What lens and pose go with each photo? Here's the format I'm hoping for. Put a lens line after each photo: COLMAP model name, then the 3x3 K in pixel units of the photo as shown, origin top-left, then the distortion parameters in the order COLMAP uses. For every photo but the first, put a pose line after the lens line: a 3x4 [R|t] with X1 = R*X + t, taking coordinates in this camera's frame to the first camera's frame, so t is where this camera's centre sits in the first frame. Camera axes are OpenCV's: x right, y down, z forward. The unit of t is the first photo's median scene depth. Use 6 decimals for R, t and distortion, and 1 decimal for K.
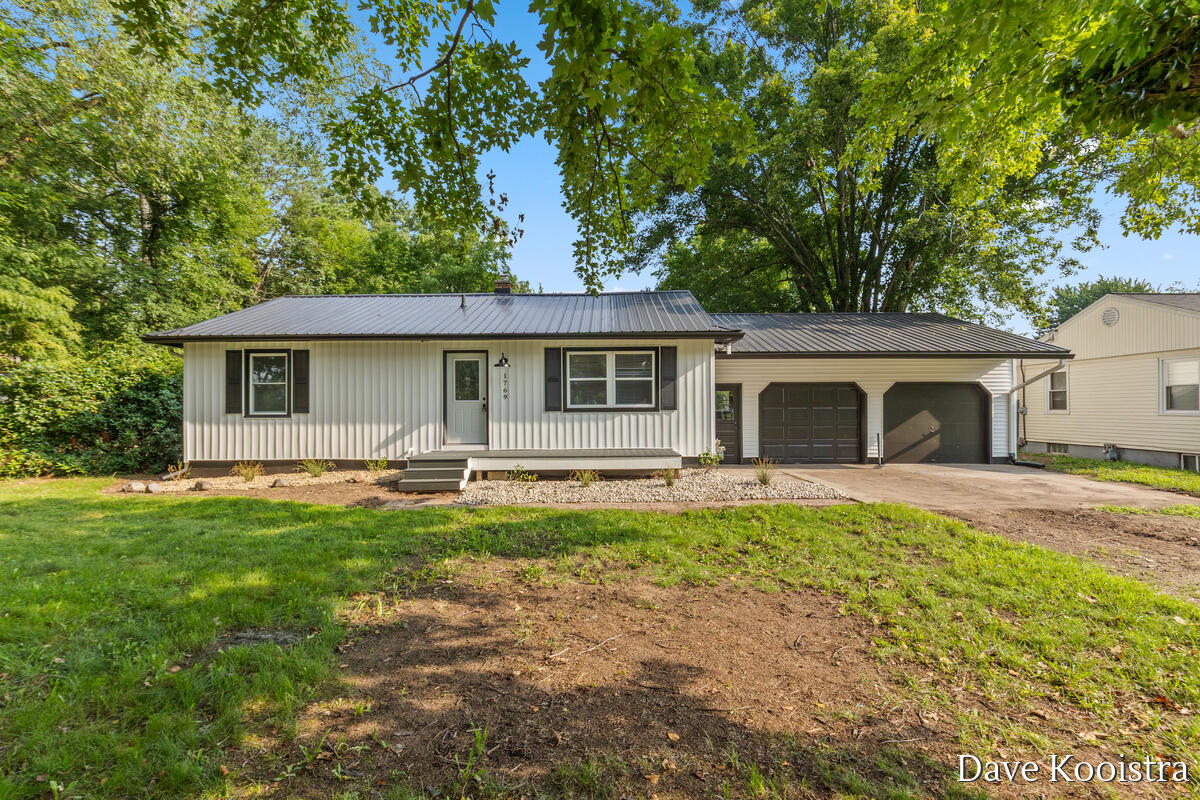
lens RADIAL K [[558.0, 0, 600.0], [0, 558.0, 400.0], [0, 0, 1]] dist [0.001697, 0.000226]
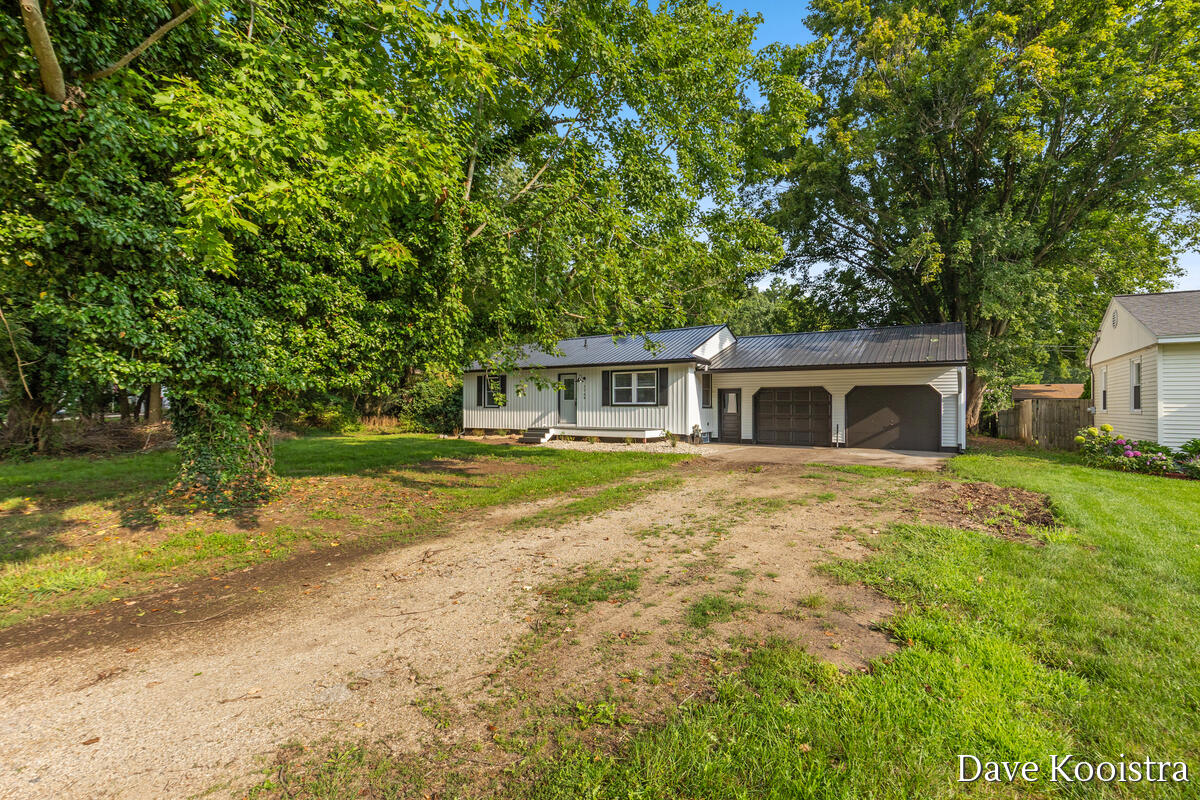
lens RADIAL K [[558.0, 0, 600.0], [0, 558.0, 400.0], [0, 0, 1]] dist [0.001697, 0.000226]
pose [[0.833679, 0.001248, -0.552248, 0.888888], [0.000705, 0.999994, 0.003324, -0.005031], [0.552249, -0.003160, 0.833674, -0.507150]]
